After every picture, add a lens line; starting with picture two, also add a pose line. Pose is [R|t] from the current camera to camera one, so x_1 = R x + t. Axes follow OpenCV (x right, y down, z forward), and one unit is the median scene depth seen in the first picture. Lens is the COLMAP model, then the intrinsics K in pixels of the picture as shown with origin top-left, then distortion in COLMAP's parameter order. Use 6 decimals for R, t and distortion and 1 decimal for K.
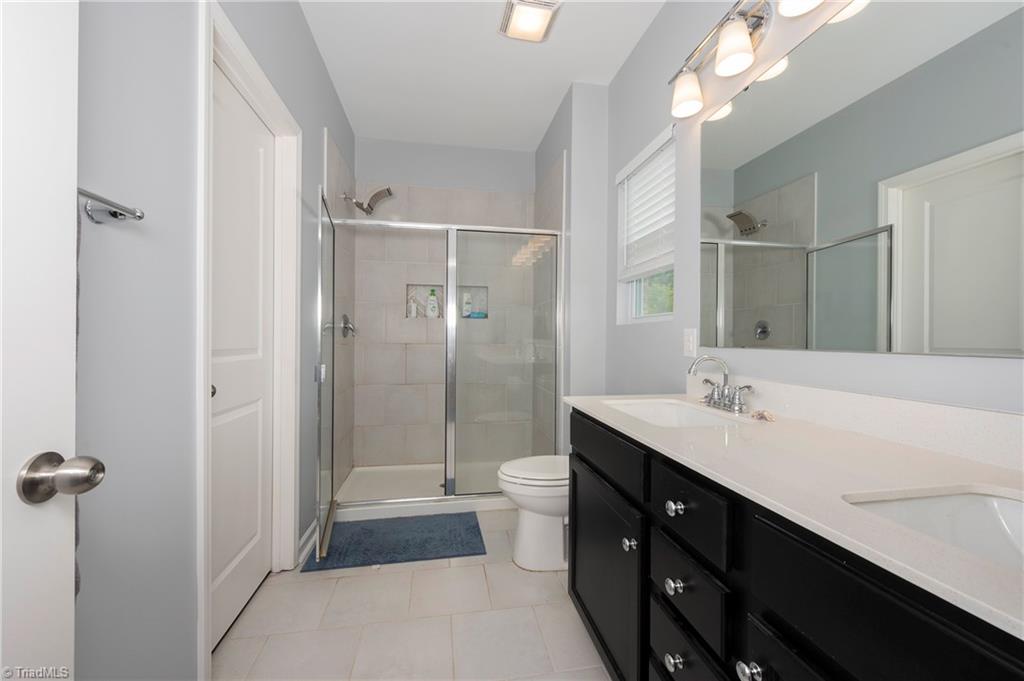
lens RADIAL K [[409.8, 0, 510.9], [0, 409.8, 340.2], [0, 0, 1]] dist [-0.002987, 0.000231]
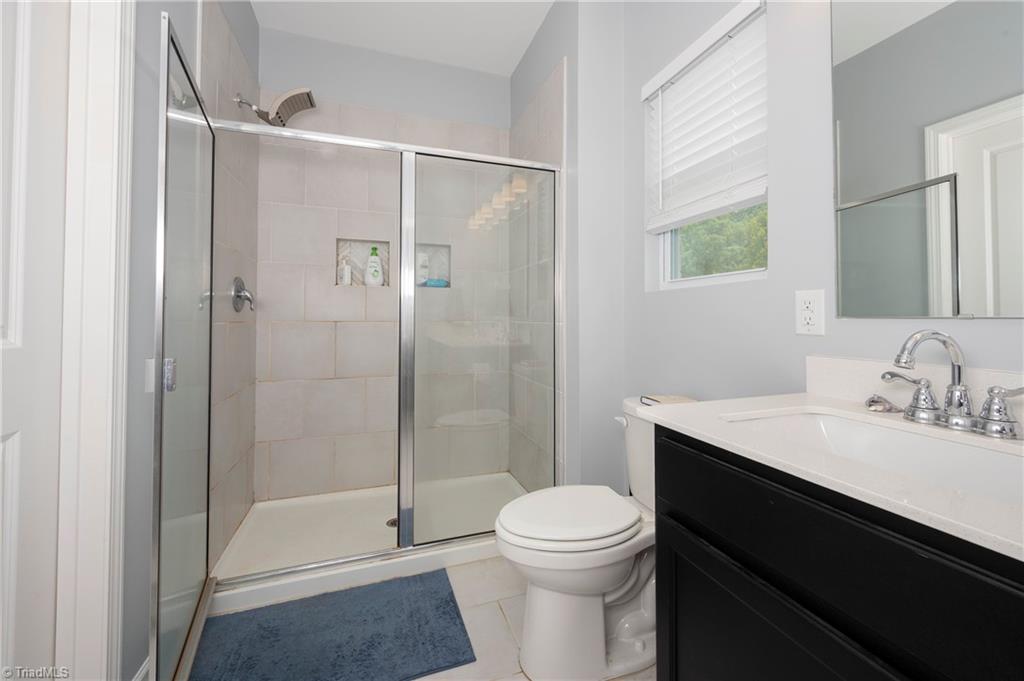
lens RADIAL K [[409.8, 0, 516.6], [0, 409.8, 313.8], [0, 0, 1]] dist [-0.002987, 0.000231]
pose [[0.985514, -0.002451, 0.169578, -0.082776], [0.005561, 0.999825, -0.017864, 0.011709], [-0.169504, 0.018548, 0.985355, 0.304865]]
